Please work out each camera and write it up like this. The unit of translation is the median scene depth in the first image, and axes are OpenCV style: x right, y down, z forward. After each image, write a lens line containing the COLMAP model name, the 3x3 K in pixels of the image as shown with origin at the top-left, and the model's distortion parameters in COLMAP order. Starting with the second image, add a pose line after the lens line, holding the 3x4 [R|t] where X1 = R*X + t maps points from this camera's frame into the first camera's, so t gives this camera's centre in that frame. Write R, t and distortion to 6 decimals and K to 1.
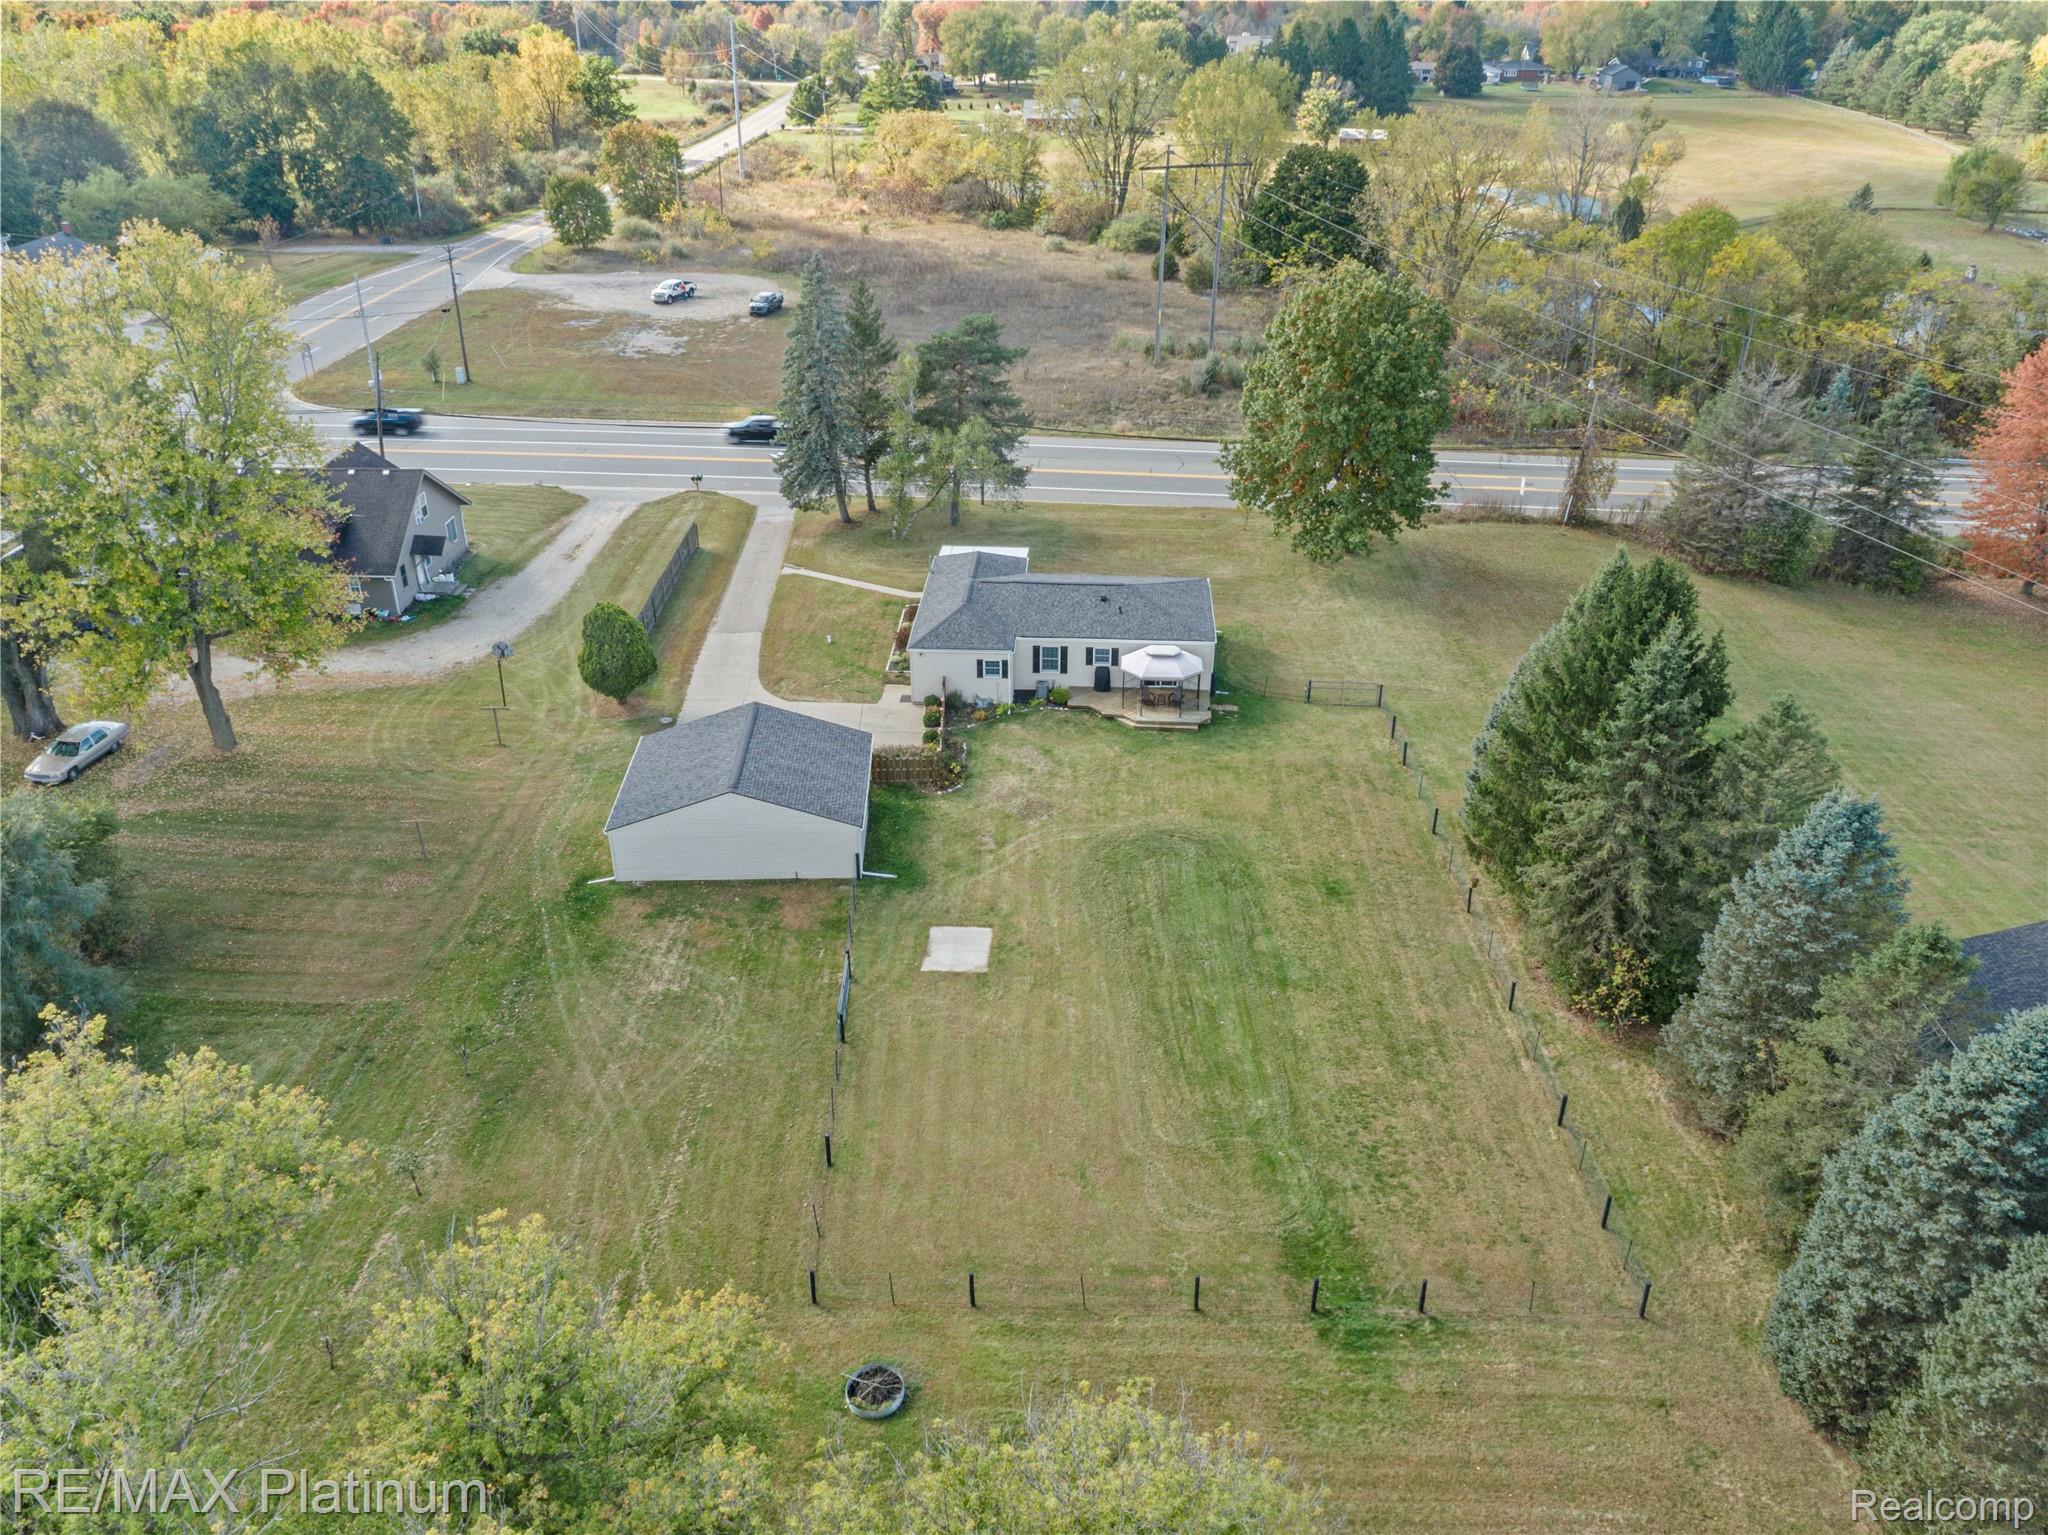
lens RADIAL K [[1553.8, 0, 1024.0], [0, 1553.8, 767.5], [0, 0, 1]] dist [-0.021388, 0.006309]
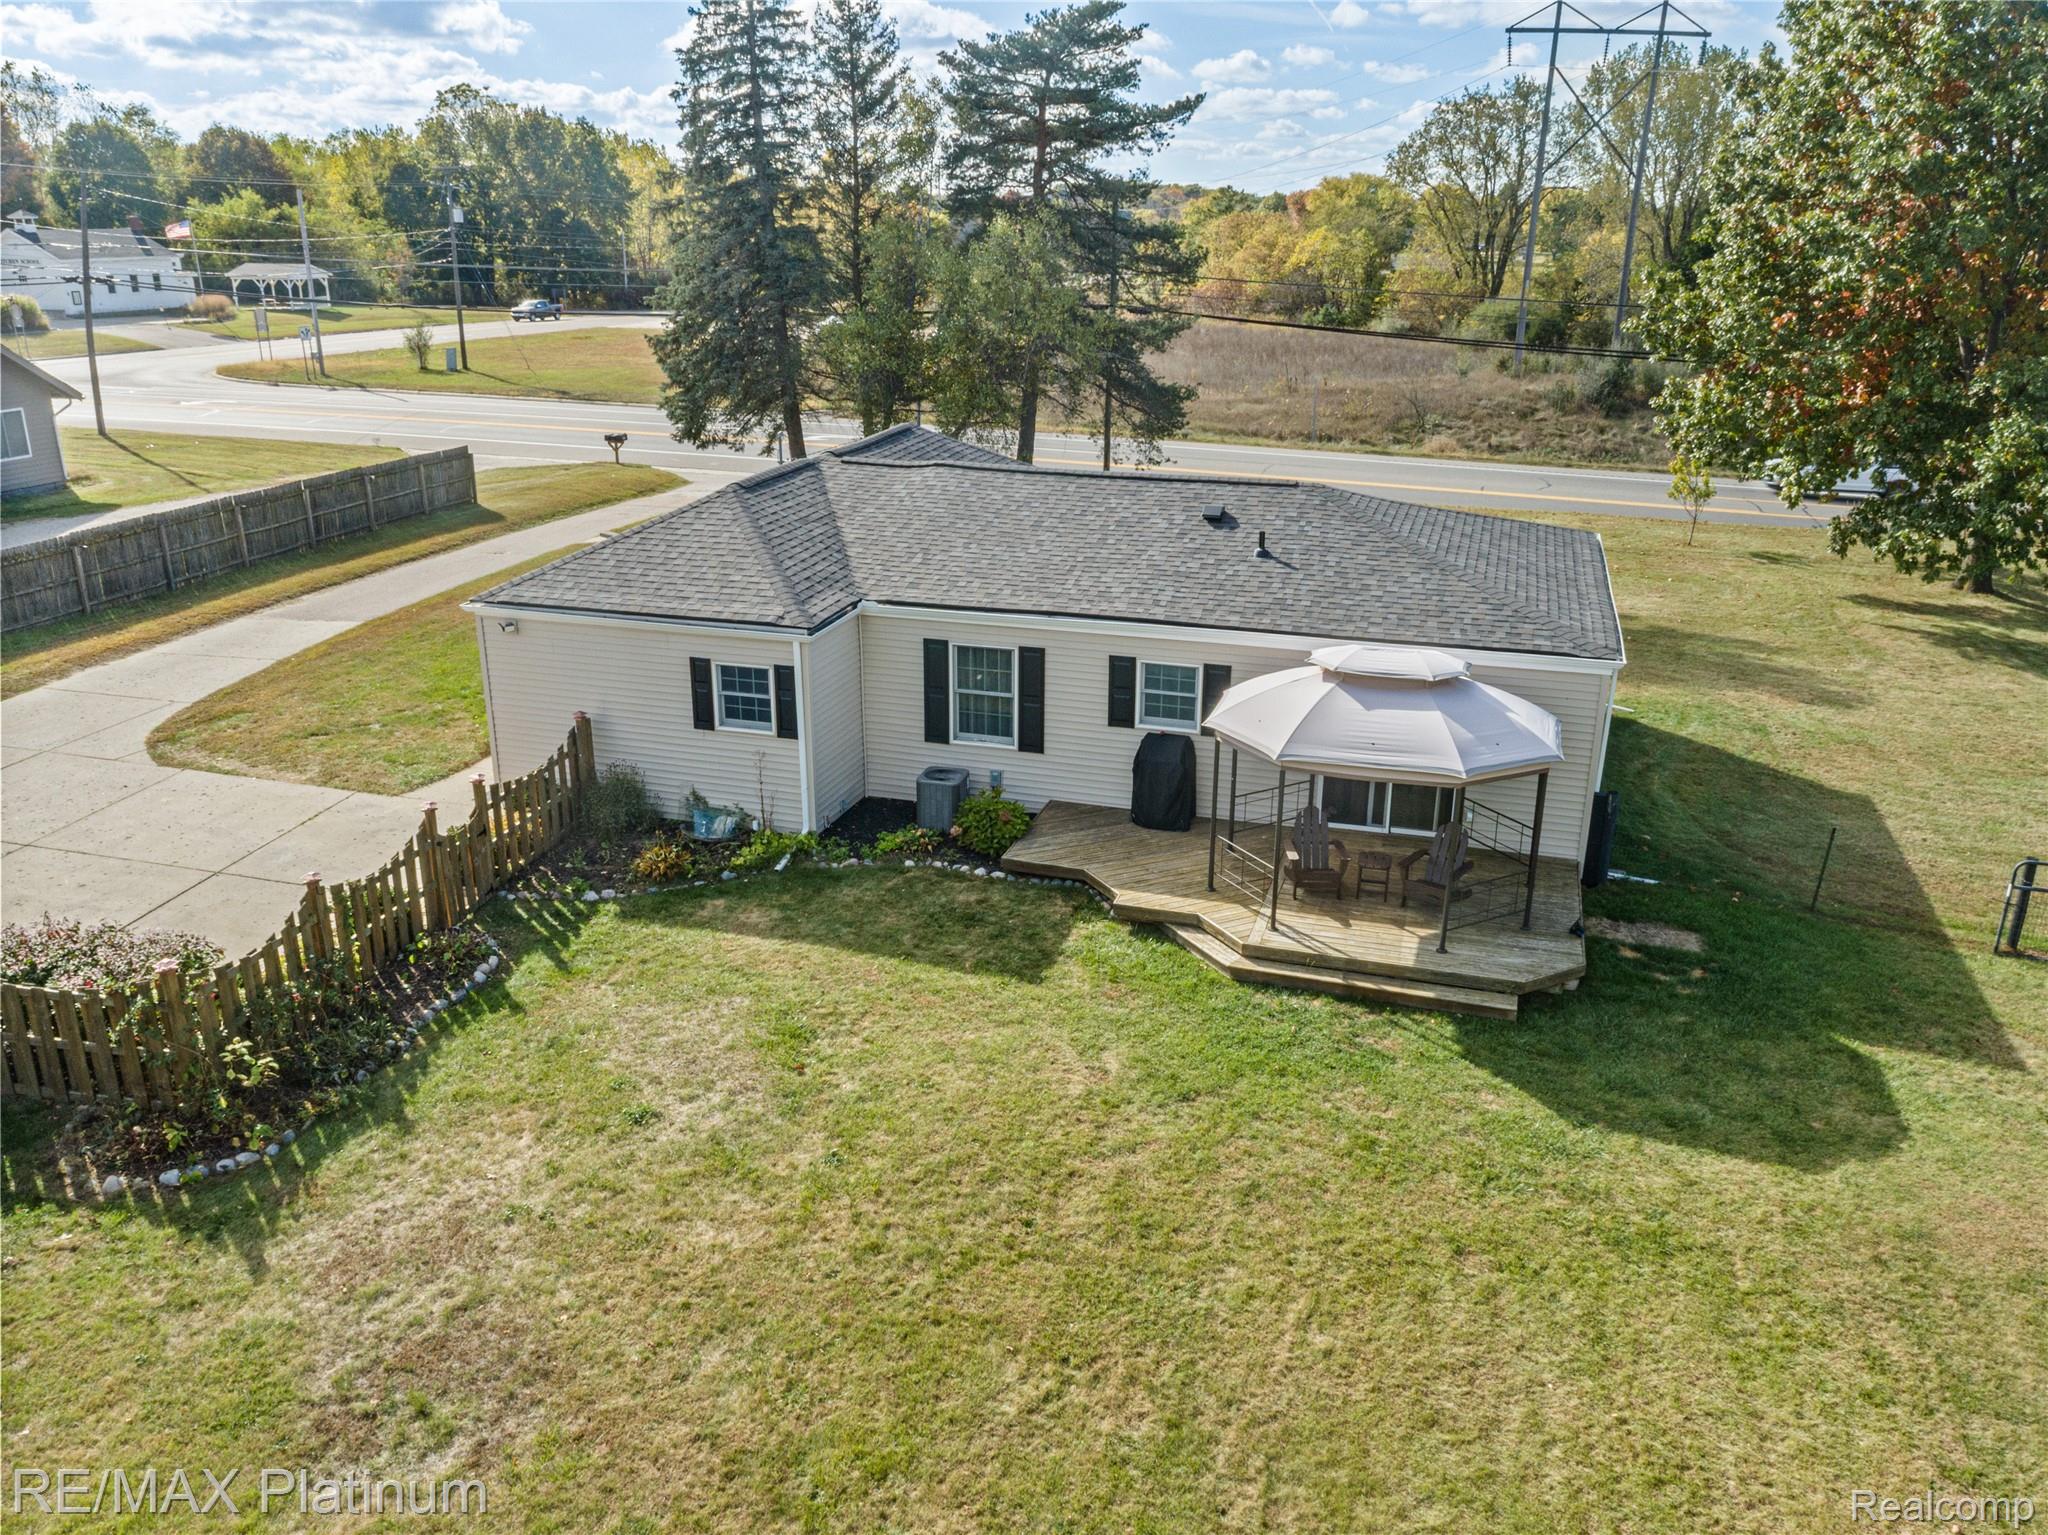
lens RADIAL K [[1553.8, 0, 1024.0], [0, 1553.8, 767.5], [0, 0, 1]] dist [-0.021388, 0.006309]
pose [[0.970595, 0.083581, -0.225742, 0.087909], [-0.116619, 0.983653, -0.137213, -0.019967], [0.210583, 0.159504, 0.964476, 0.743406]]
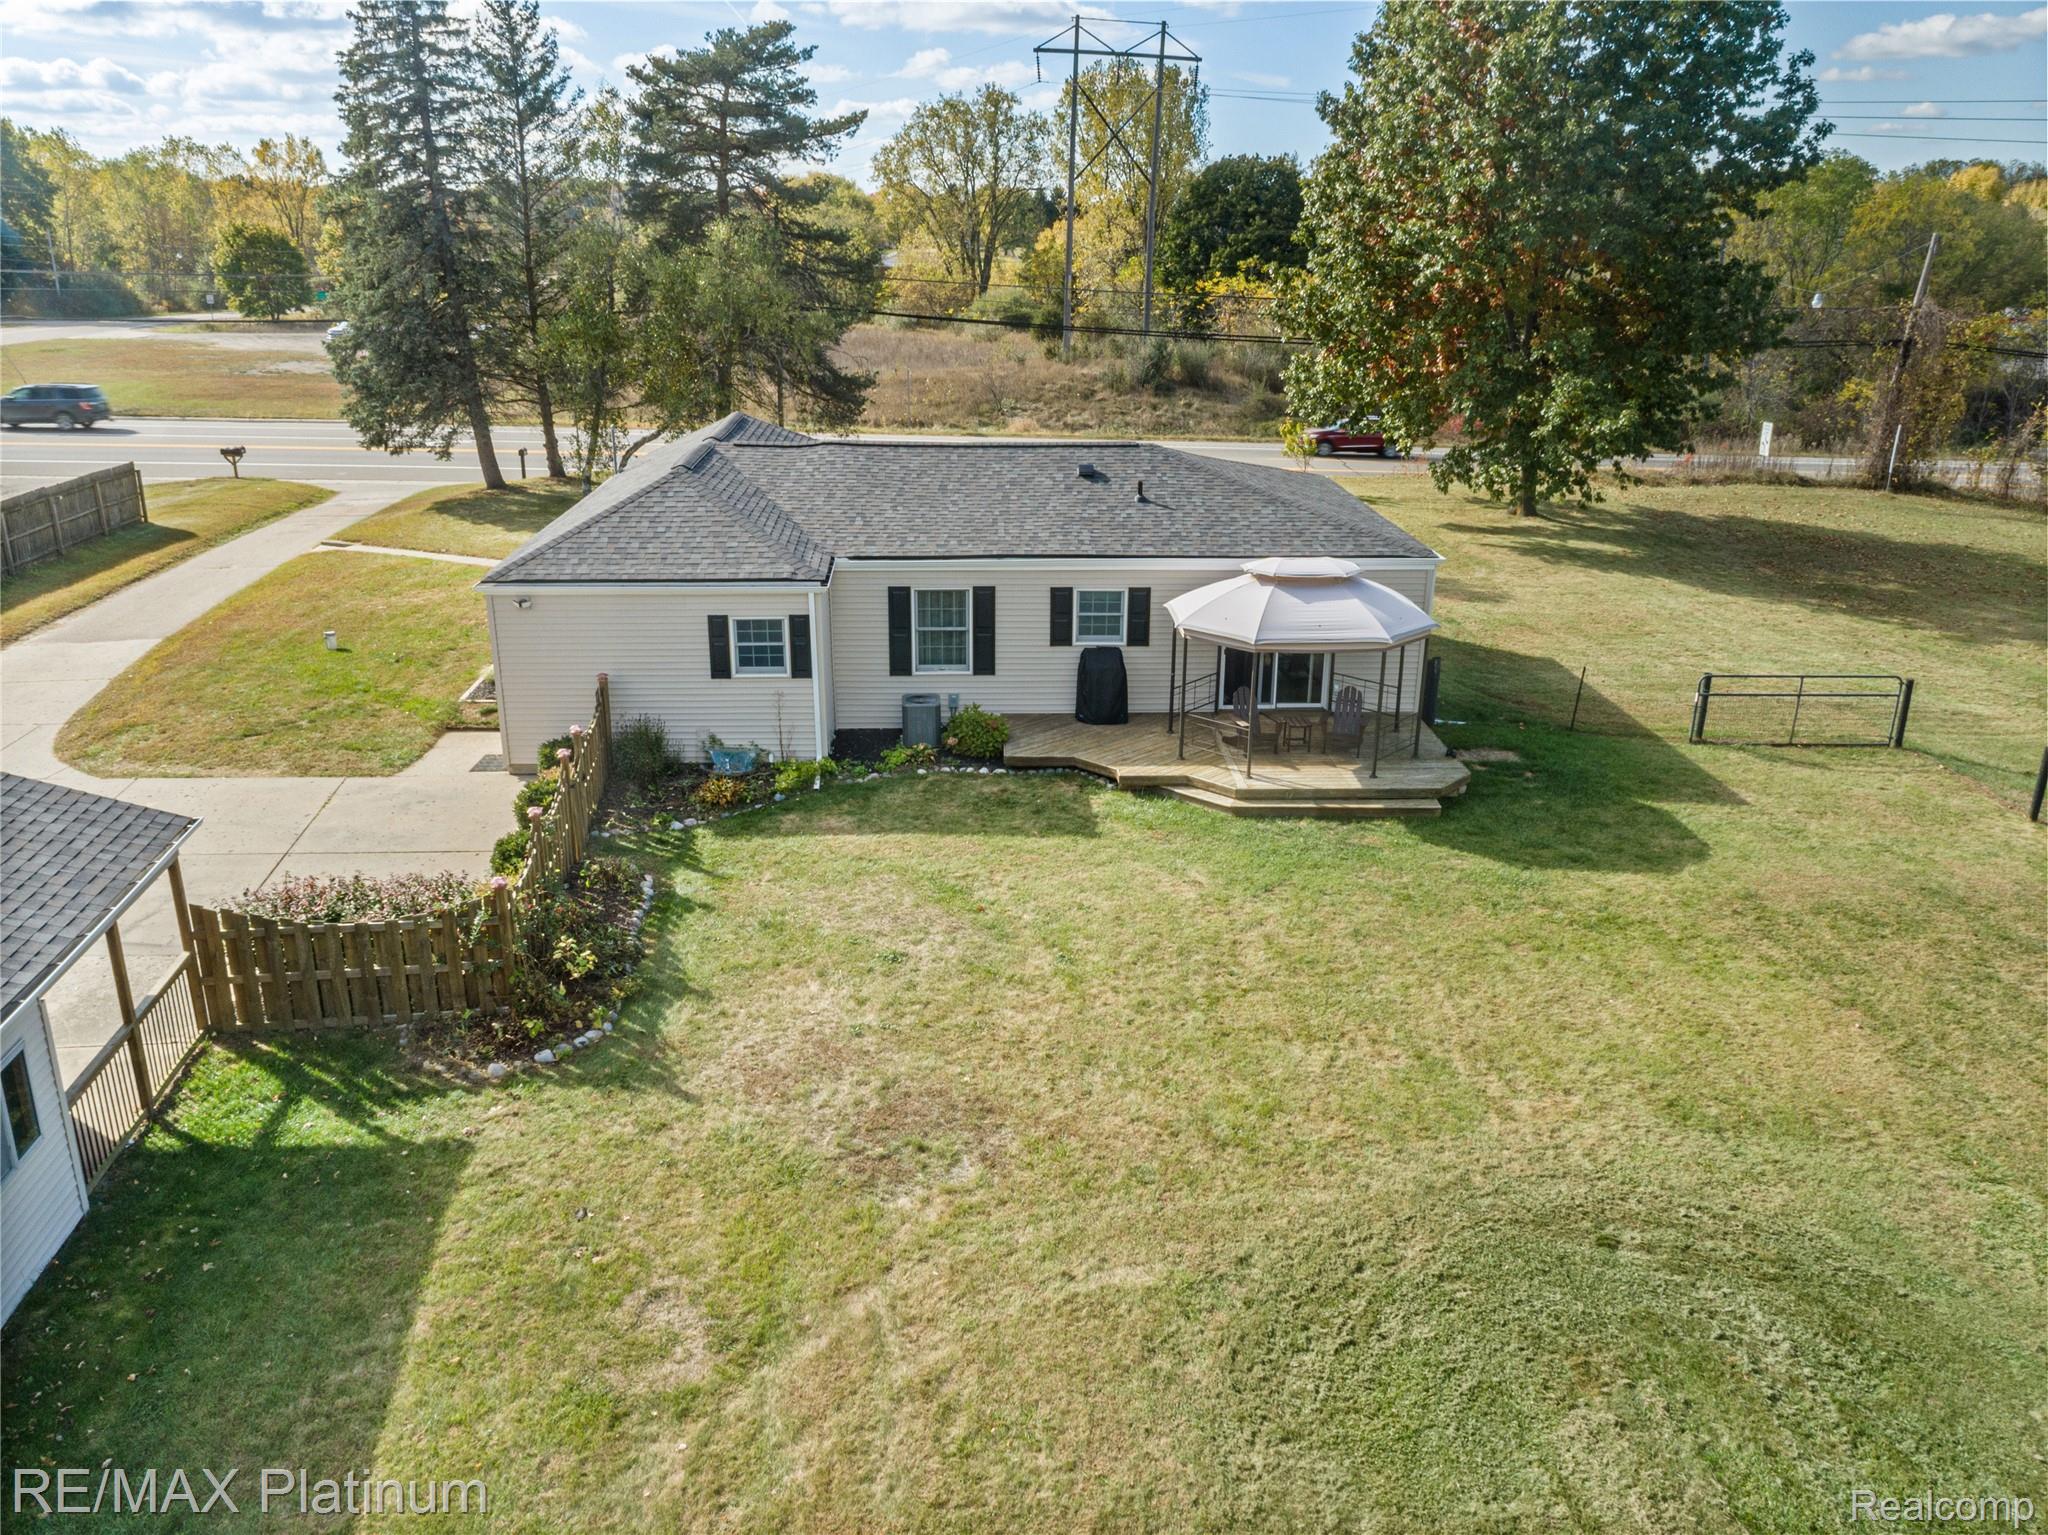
lens RADIAL K [[1553.8, 0, 1024.0], [0, 1553.8, 767.5], [0, 0, 1]] dist [-0.021388, 0.006309]
pose [[0.995152, -0.026155, 0.094812, 0.002208], [0.040068, 0.988183, -0.147949, 0.008411], [-0.089822, 0.151031, 0.984440, 0.685304]]
